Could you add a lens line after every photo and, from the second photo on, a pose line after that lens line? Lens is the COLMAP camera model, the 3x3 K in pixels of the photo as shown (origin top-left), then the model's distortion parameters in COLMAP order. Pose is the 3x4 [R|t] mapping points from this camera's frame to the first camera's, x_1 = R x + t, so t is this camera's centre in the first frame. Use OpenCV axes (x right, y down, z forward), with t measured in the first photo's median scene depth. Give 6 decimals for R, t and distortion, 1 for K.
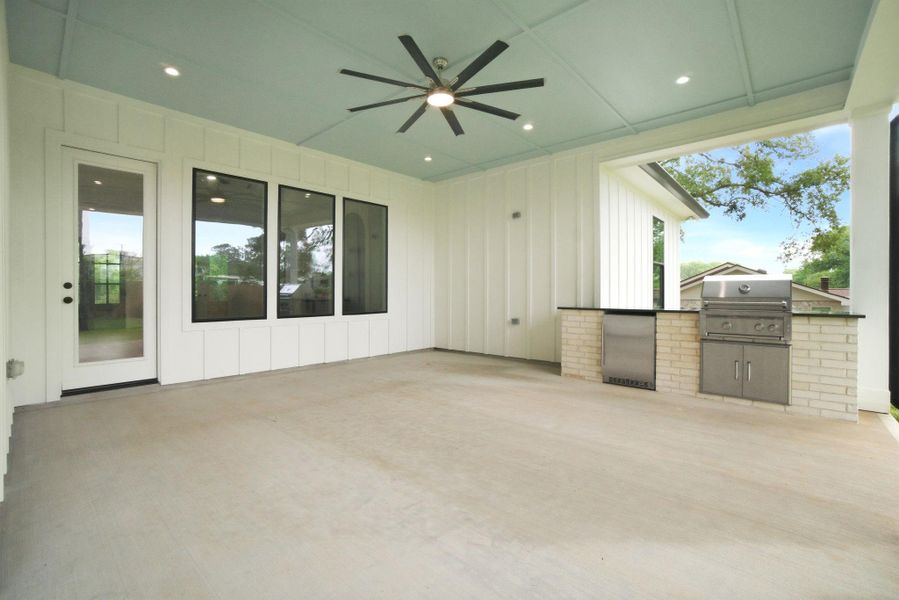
lens RADIAL K [[401.7, 0, 446.6], [0, 401.7, 294.5], [0, 0, 1]] dist [-0.046109, 0.022468]
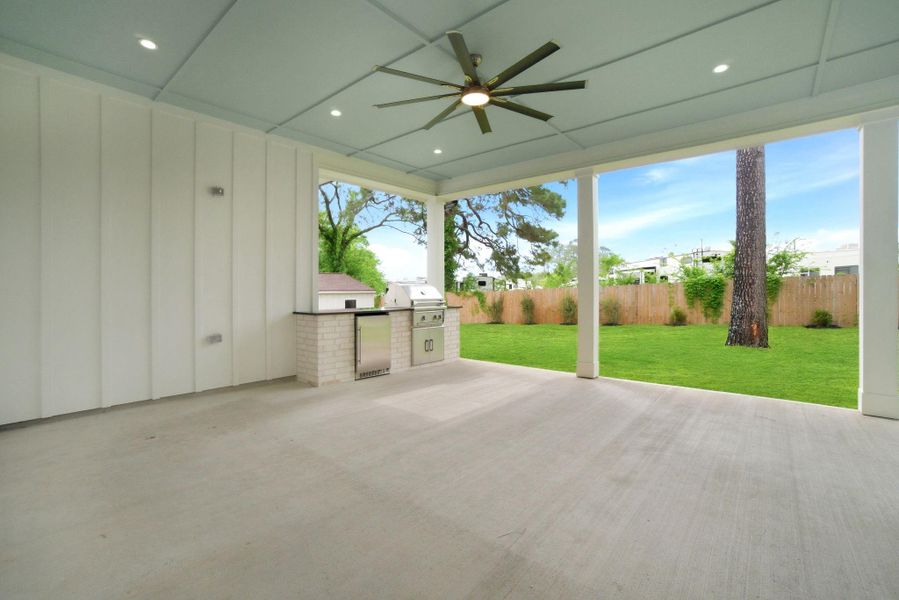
lens RADIAL K [[401.7, 0, 446.6], [0, 401.7, 294.5], [0, 0, 1]] dist [-0.046109, 0.022468]
pose [[0.000214, -0.010632, 0.999943, -0.671962], [0.005958, 0.999926, 0.010631, -0.021387], [-0.999982, 0.005956, 0.000277, 0.726624]]
